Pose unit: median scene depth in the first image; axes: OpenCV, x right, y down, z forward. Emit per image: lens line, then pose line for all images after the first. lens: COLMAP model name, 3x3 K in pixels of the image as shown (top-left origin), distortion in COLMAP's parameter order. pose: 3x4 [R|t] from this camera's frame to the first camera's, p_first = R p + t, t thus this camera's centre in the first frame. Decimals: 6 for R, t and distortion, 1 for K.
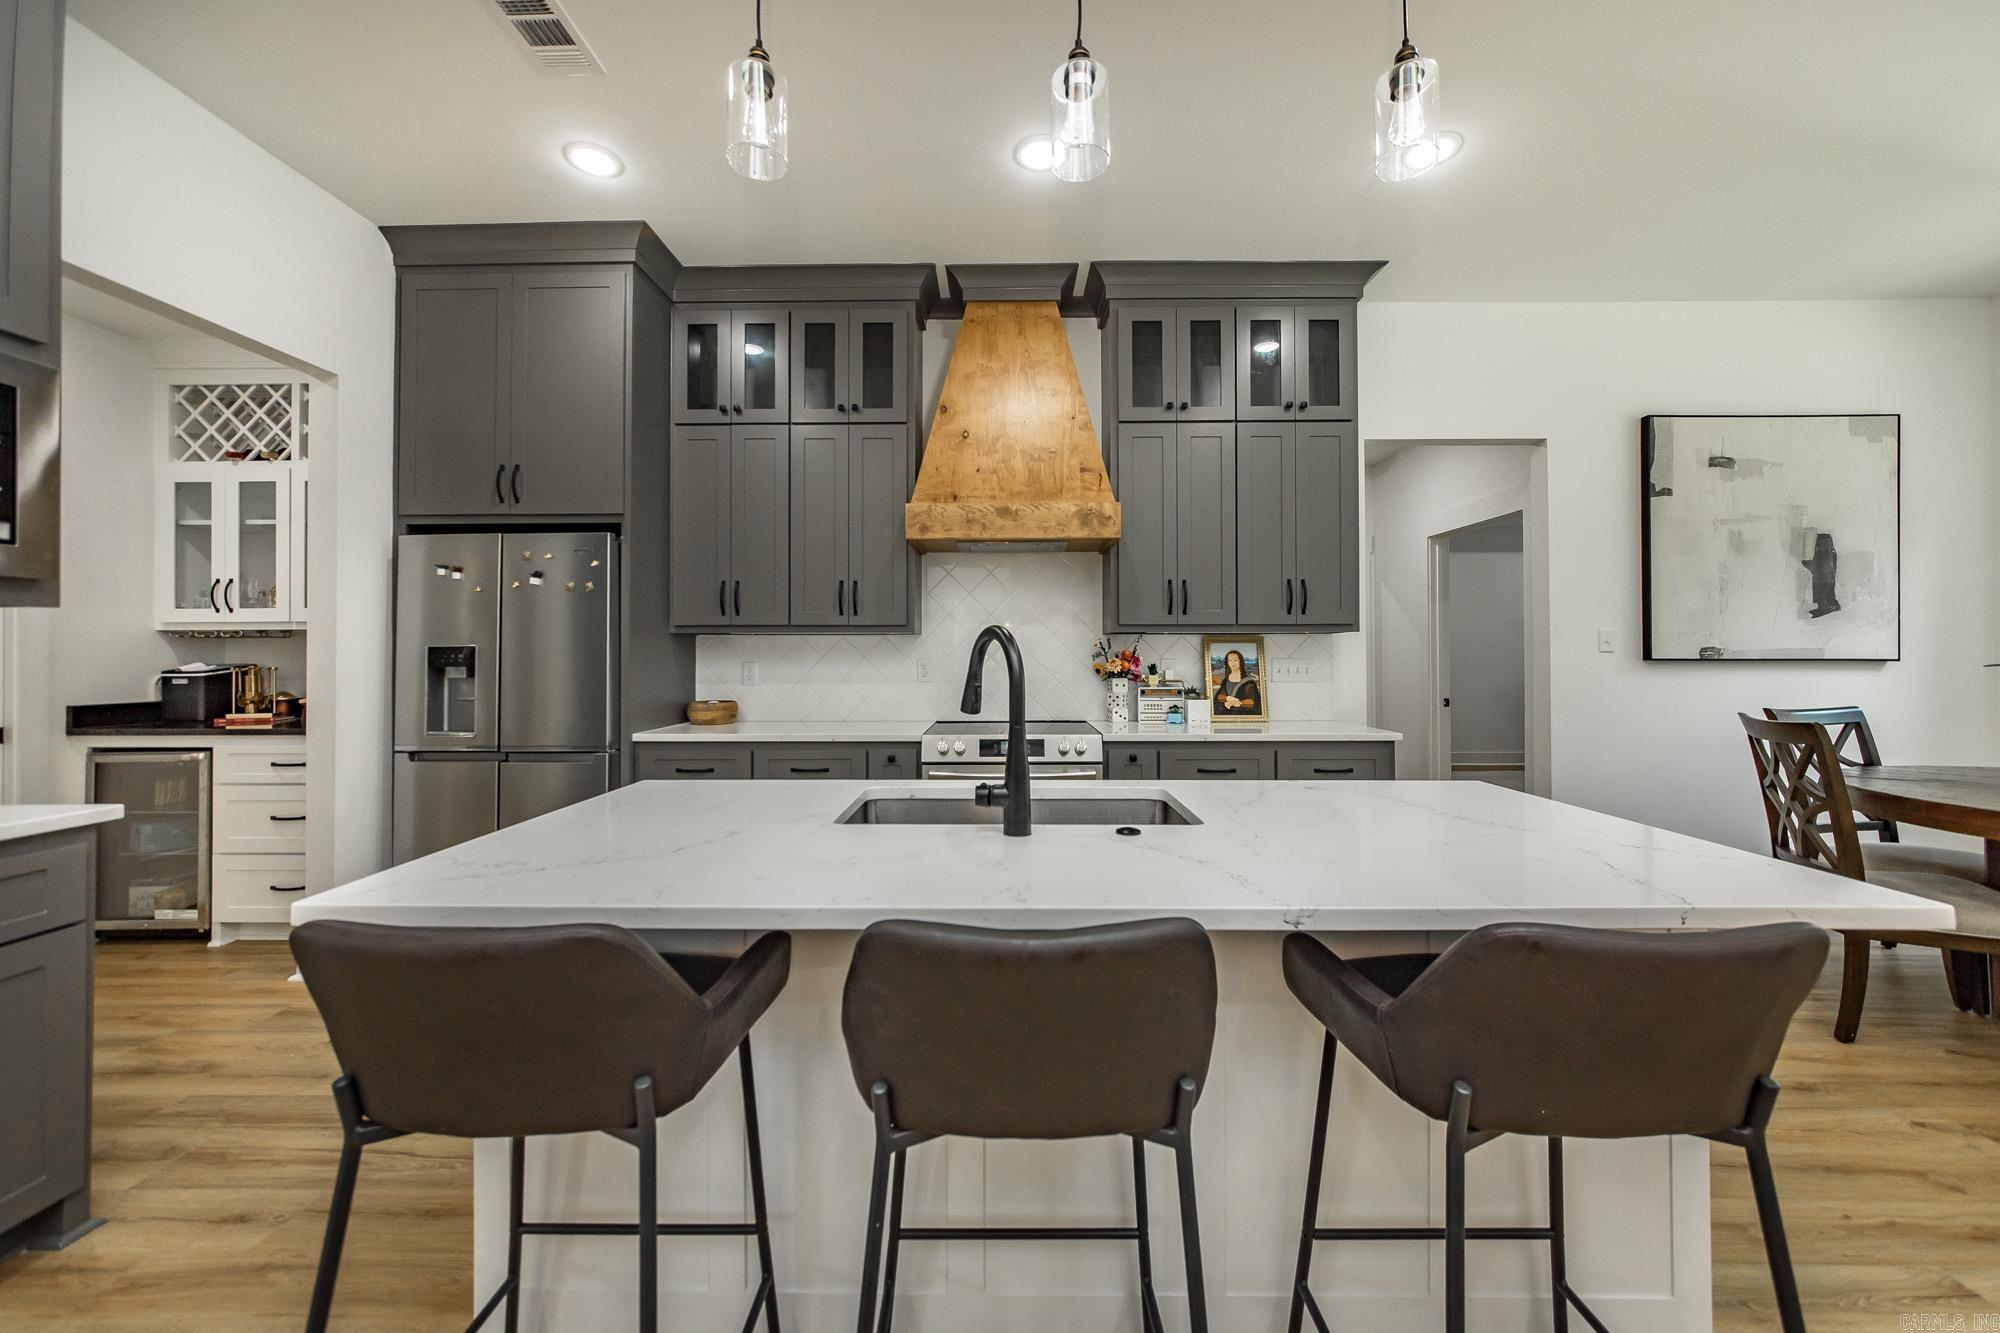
lens RADIAL K [[667.1, 0, 1012.2], [0, 667.1, 650.5], [0, 0, 1]] dist [-0.003362, -0.000034]
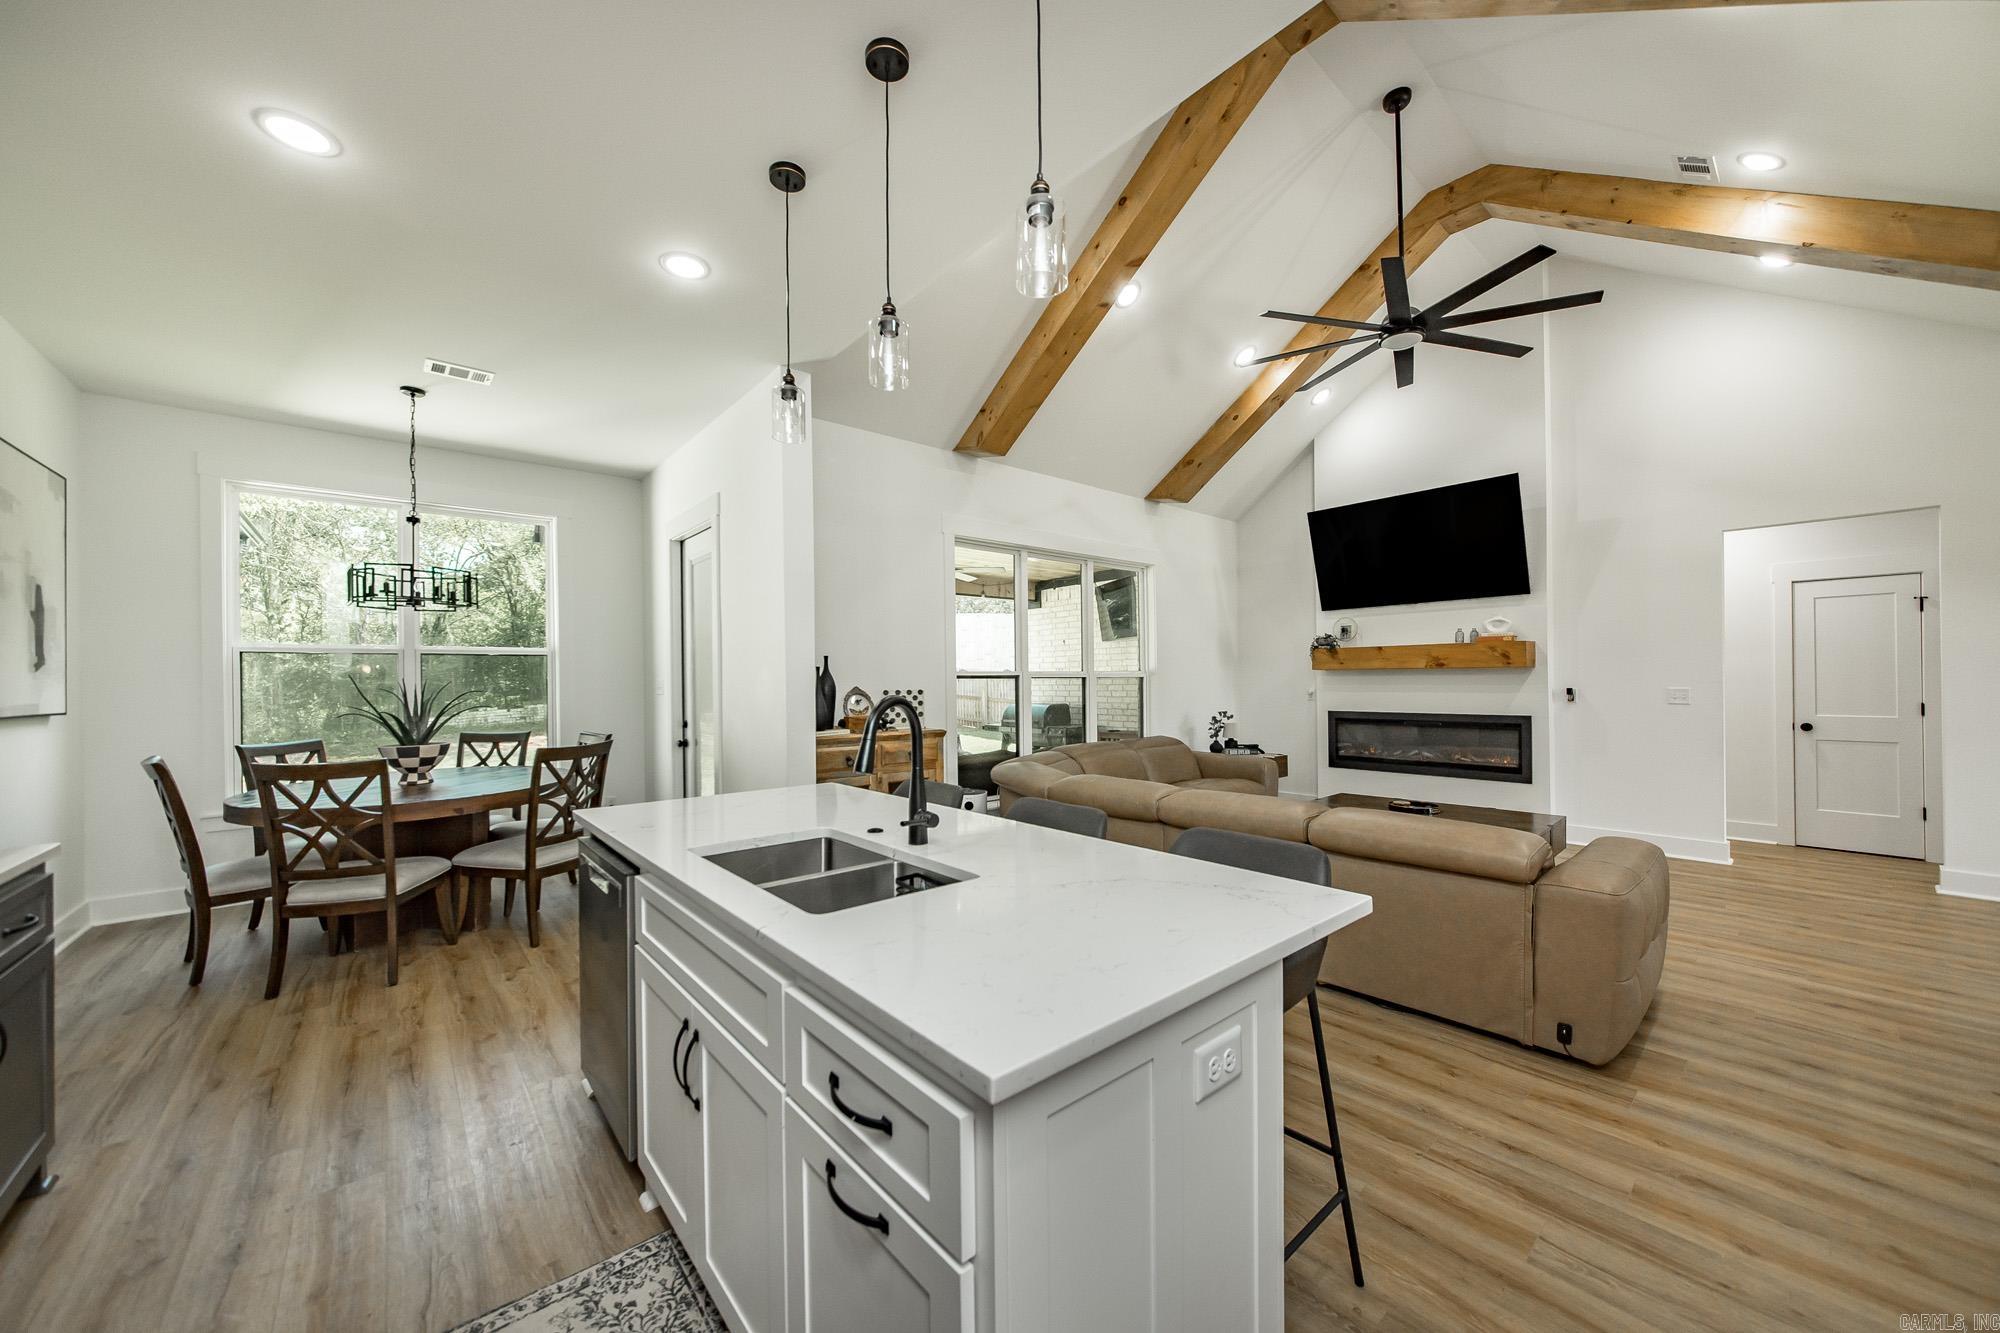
lens RADIAL K [[722.8, 0, 997.6], [0, 722.8, 680.3], [0, 0, 1]] dist [-0.014103, 0.005169]
pose [[-0.658059, 0.009268, 0.752909, -0.483410], [0.009123, 0.999949, -0.004335, -0.019906], [-0.752911, 0.004016, -0.658110, 0.654581]]
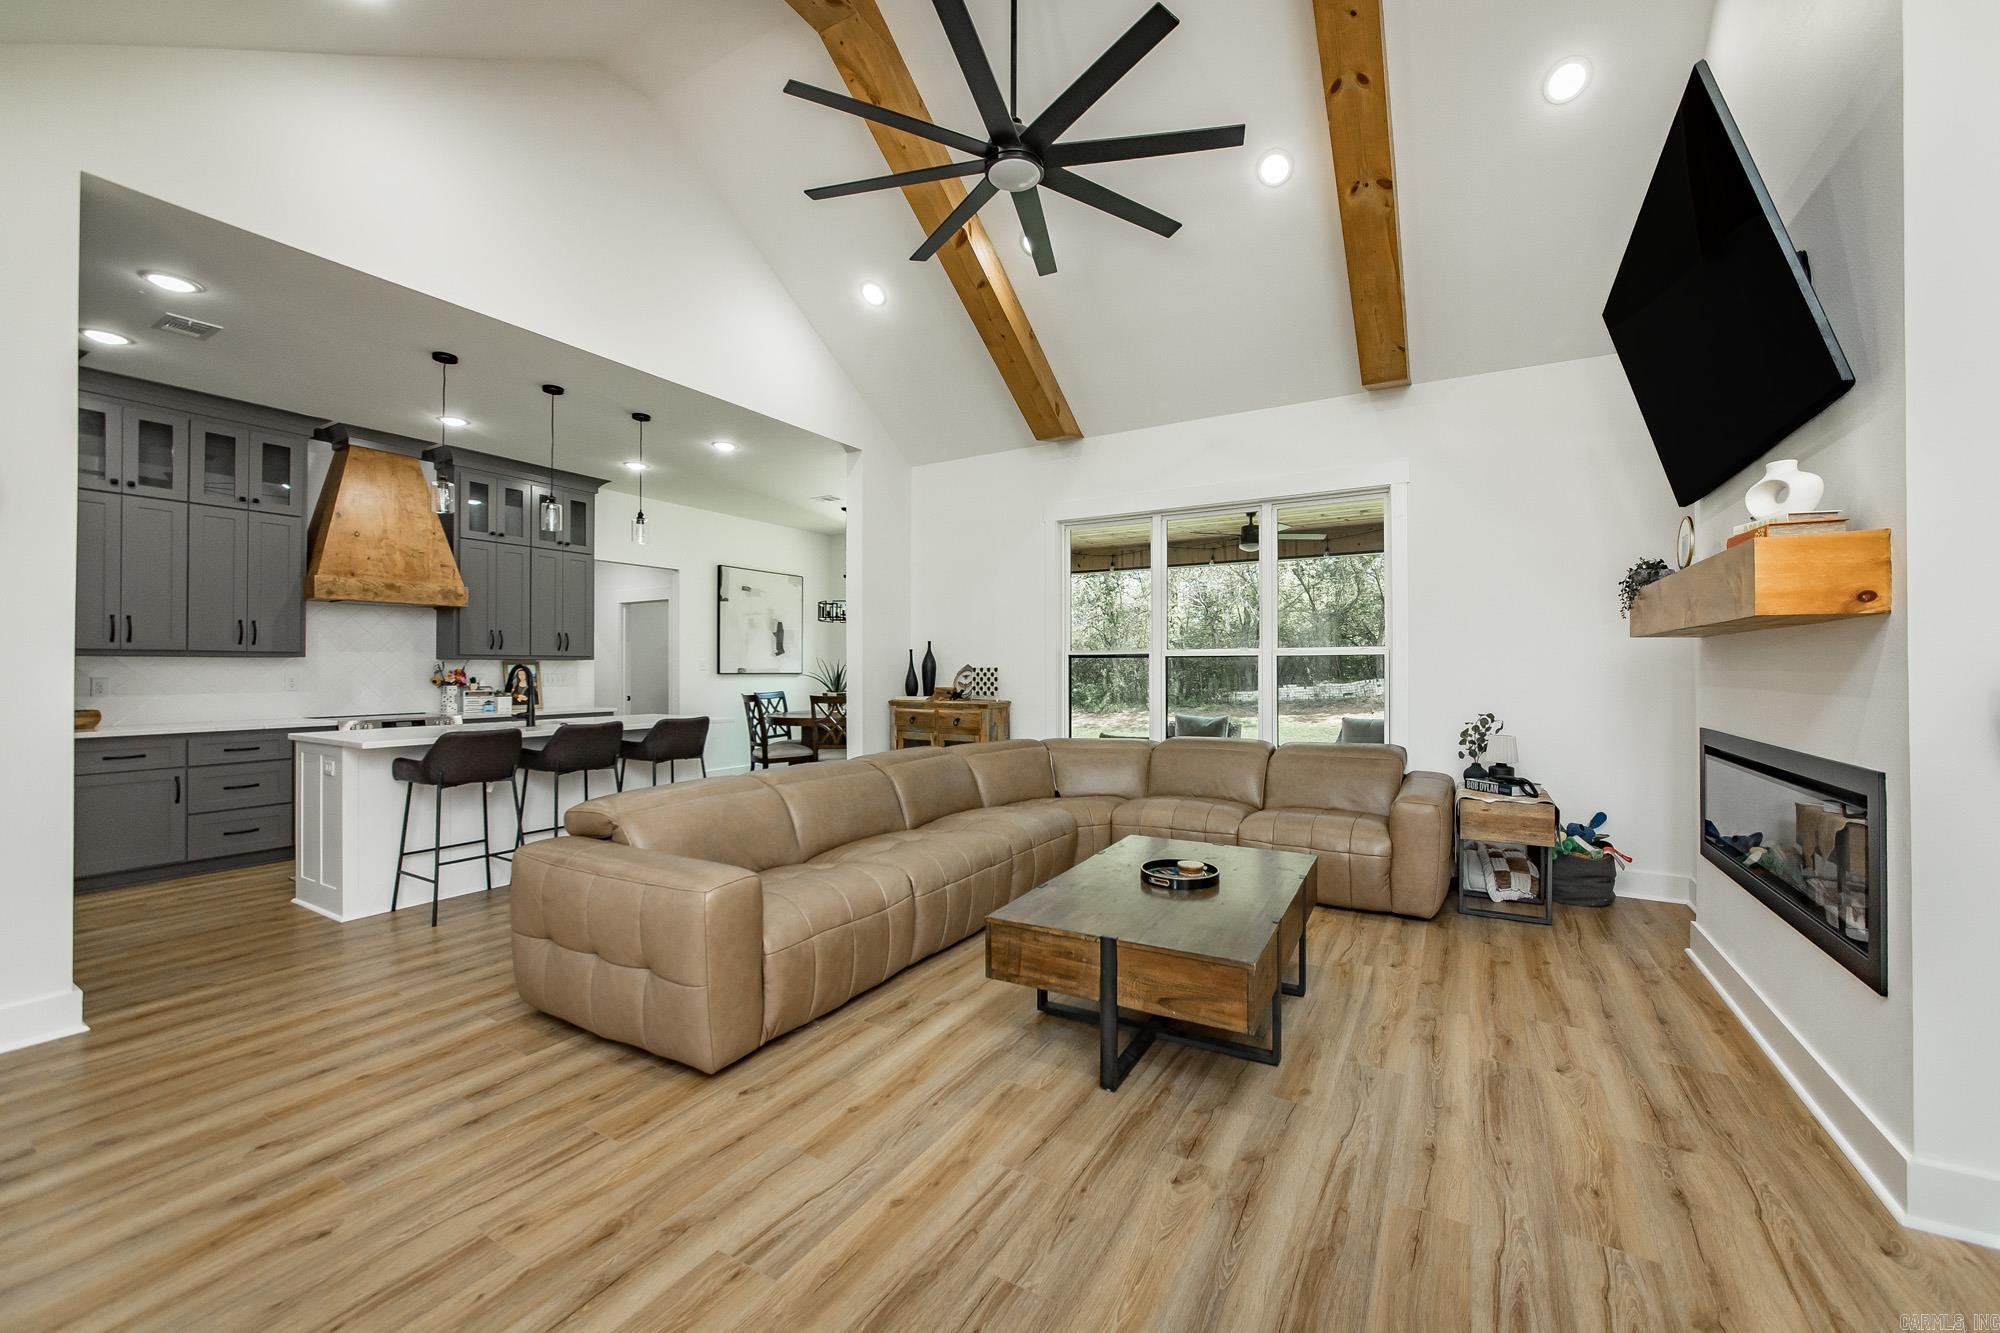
lens RADIAL K [[762.1, 0, 1034.6], [0, 762.1, 663.3], [0, 0, 1]] dist [-0.013037, 0.000094]
pose [[0.478155, 0.008310, 0.878236, -0.816246], [-0.003361, 0.999965, -0.007633, -0.005102], [-0.878269, 0.000698, 0.478166, -1.202662]]
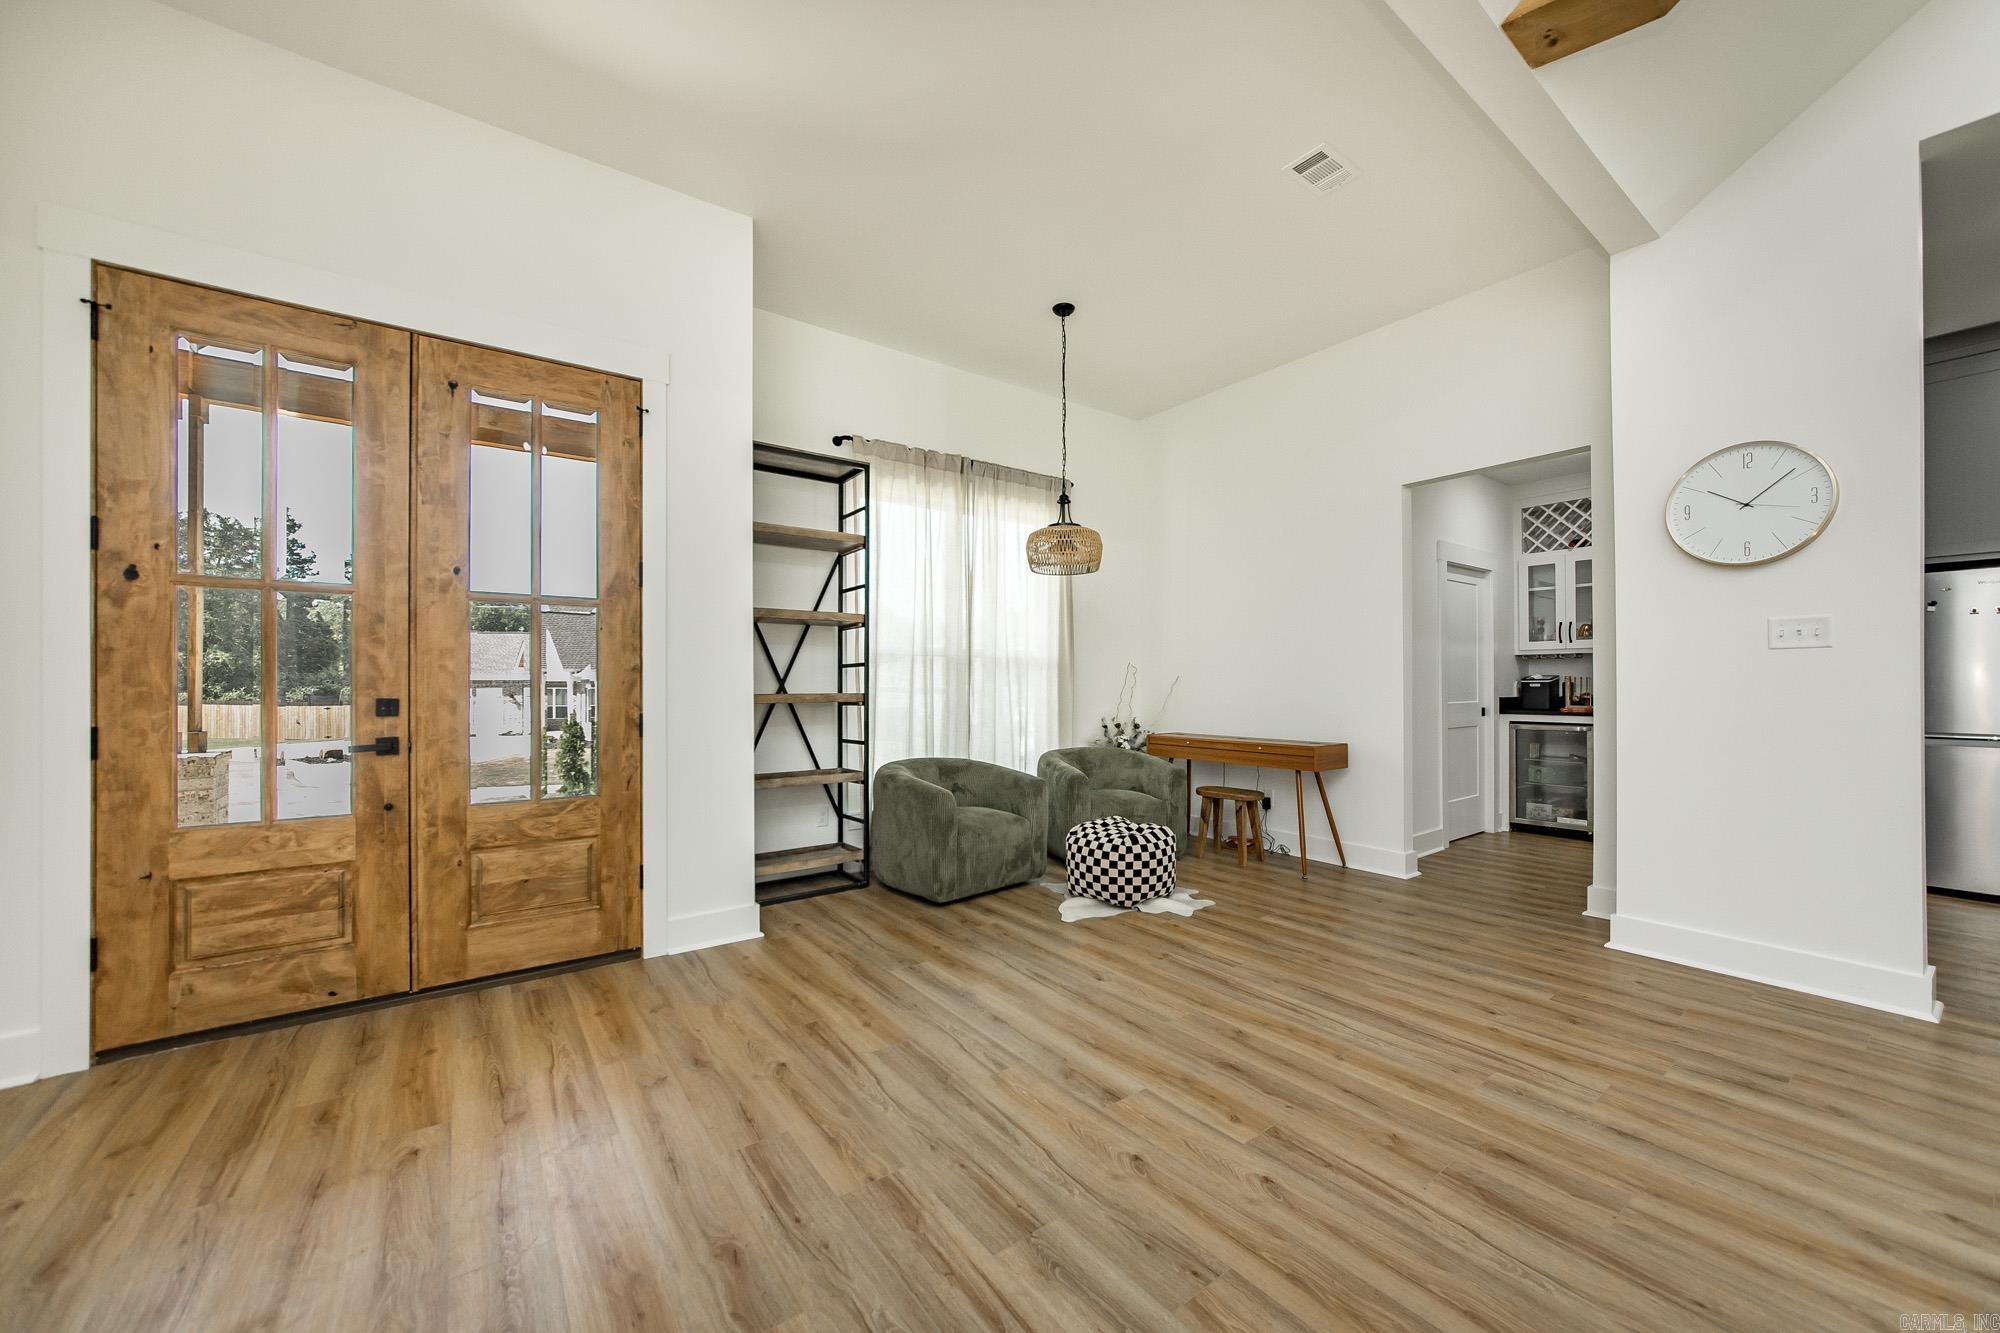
lens RADIAL K [[745.1, 0, 1013.5], [0, 745.1, 678.1], [0, 0, 1]] dist [-0.009917, -0.000031]
pose [[0.609288, -0.004673, -0.792935, -0.556868], [0.004008, 0.999988, -0.002814, 0.028112], [0.792939, -0.001464, 0.609299, -1.145241]]
